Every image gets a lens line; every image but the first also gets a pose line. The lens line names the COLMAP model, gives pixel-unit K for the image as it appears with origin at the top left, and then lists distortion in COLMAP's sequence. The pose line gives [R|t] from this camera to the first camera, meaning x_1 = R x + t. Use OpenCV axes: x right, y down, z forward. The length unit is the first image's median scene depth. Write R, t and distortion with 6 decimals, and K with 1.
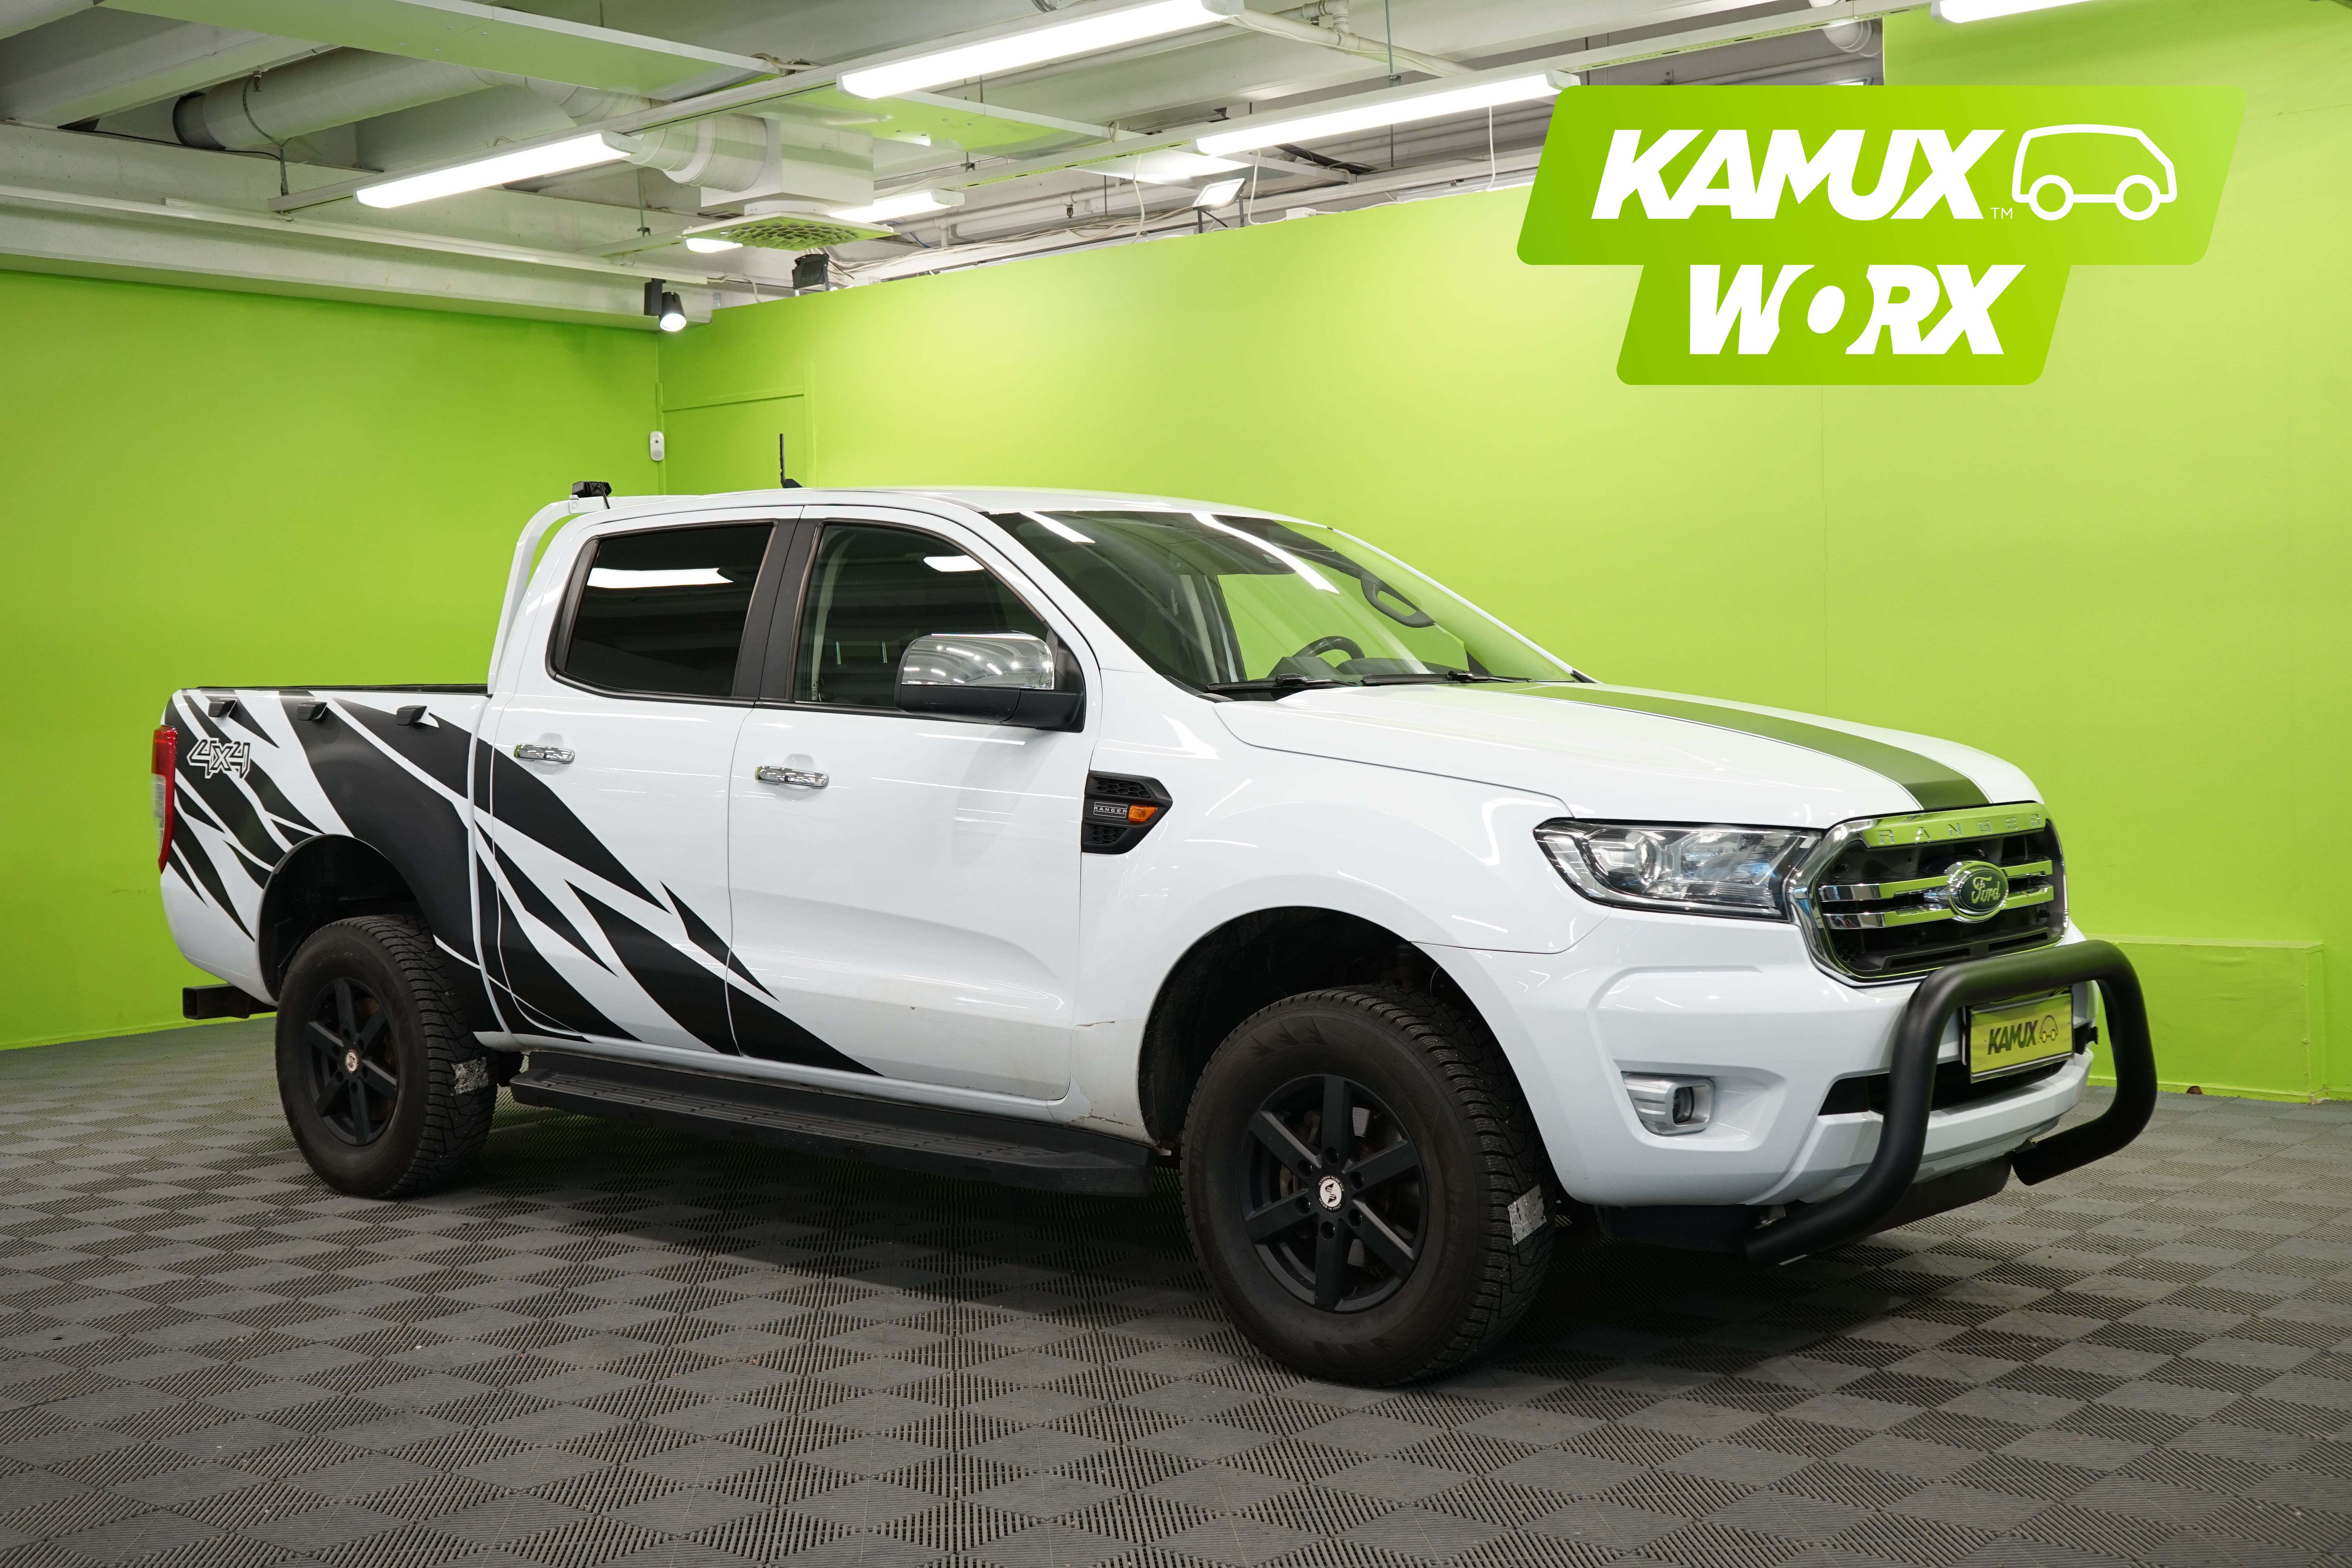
lens RADIAL K [[2759.2, 0, 1176.0], [0, 2759.2, 784.0], [0, 0, 1]] dist [0.003676, 0.006025]
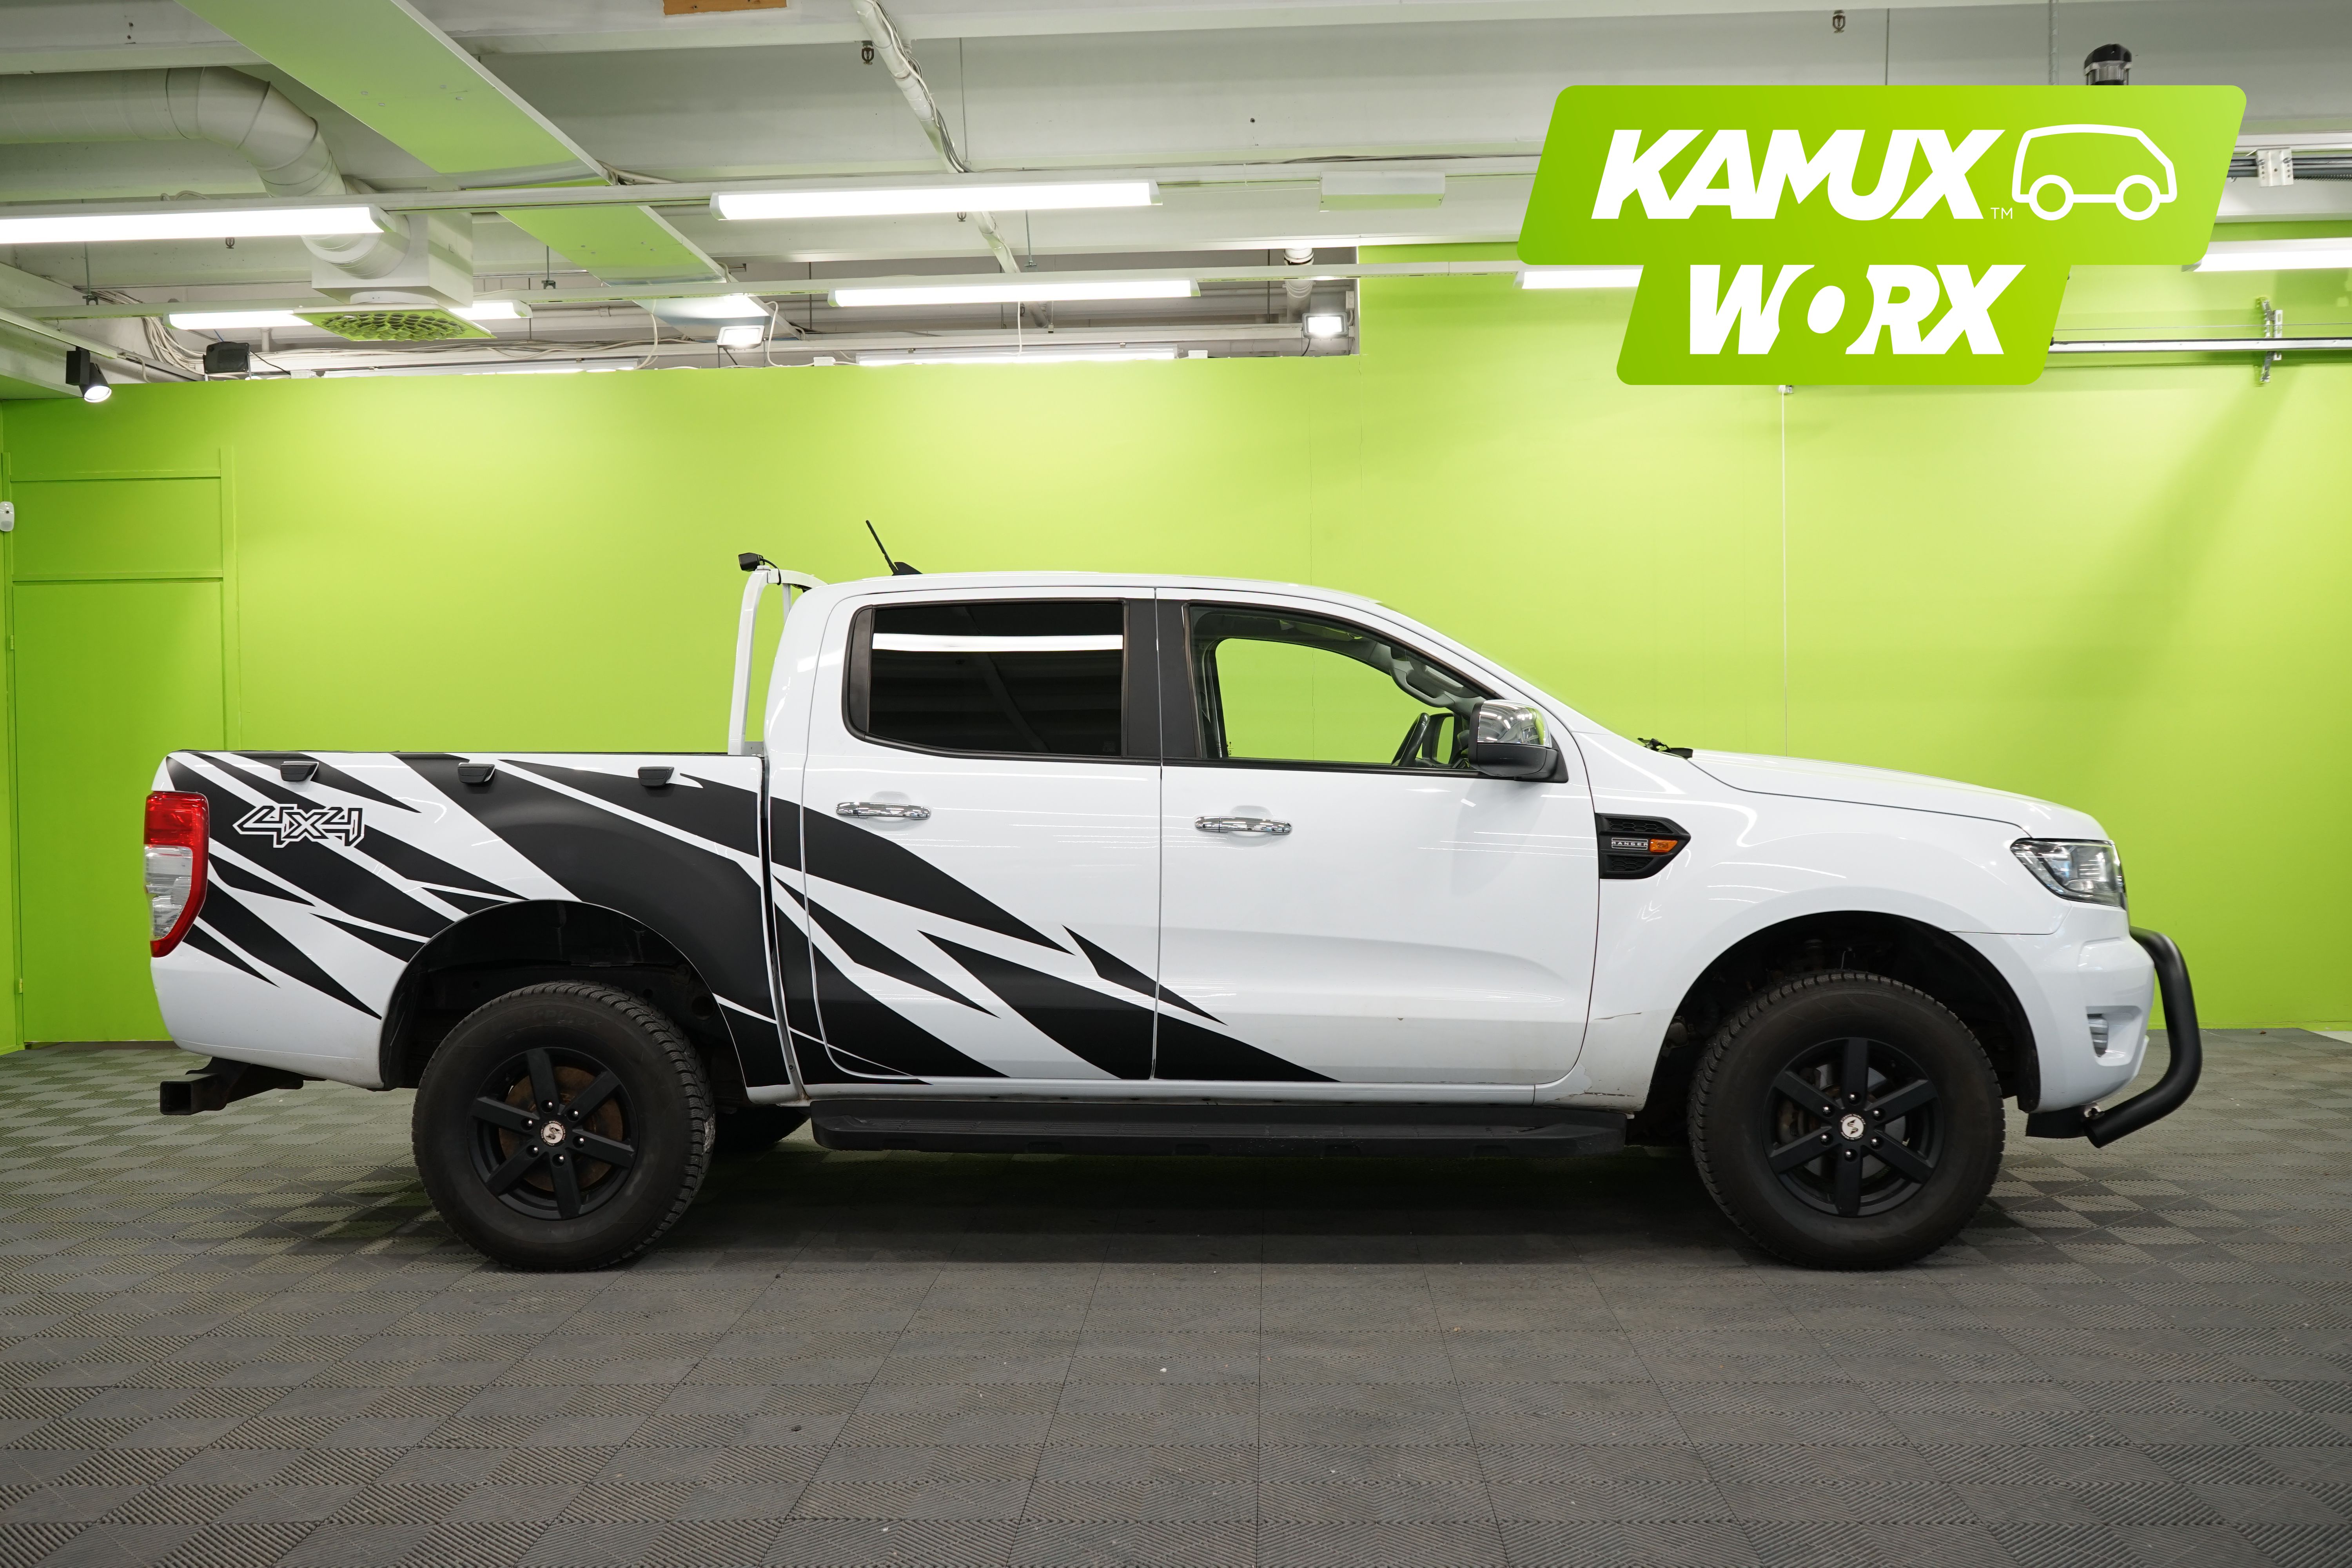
lens RADIAL K [[2239.2, 0, 1176.0], [0, 2239.2, 784.0], [0, 0, 1]] dist [-0.005114, 0.004286]
pose [[0.796630, 0.000930, 0.604467, -0.642071], [0.022021, 0.999290, -0.030560, 0.007055], [-0.604066, 0.037656, 0.796044, 0.252282]]
